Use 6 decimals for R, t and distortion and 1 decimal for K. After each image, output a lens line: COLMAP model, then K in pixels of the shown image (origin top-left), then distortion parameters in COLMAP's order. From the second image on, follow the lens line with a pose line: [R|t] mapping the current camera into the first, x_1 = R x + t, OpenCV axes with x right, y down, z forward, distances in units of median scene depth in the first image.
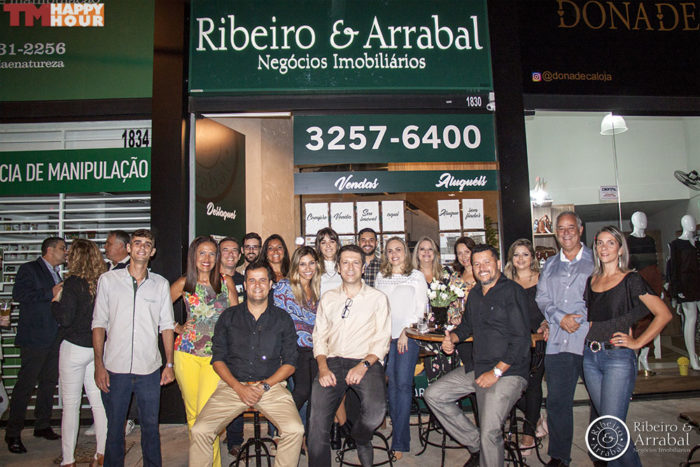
lens RADIAL K [[568.5, 0, 355.3], [0, 568.5, 218.8], [0, 0, 1]] dist [-0.166337, 0.121281]
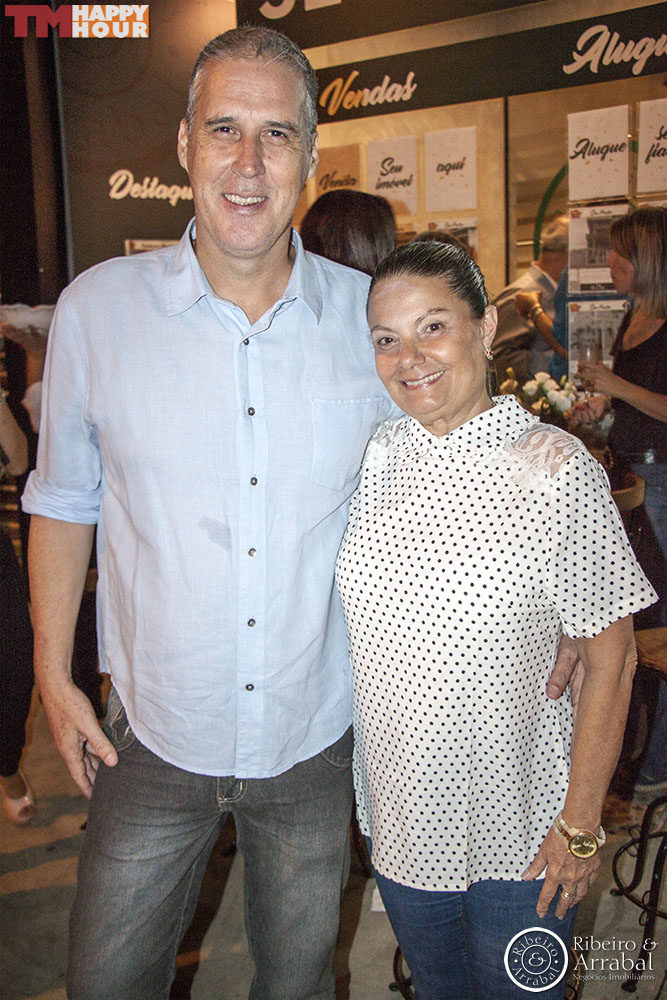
lens RADIAL K [[1075.2, 0, 333.5], [0, 1075.2, 500.0], [0, 0, 1]] dist [-0.093862, 0.290182]
pose [[0.800941, 0.103491, -0.589731, 0.448641], [0.072845, 0.960789, 0.267541, 0.010336], [0.594296, -0.257243, 0.761997, 0.340736]]
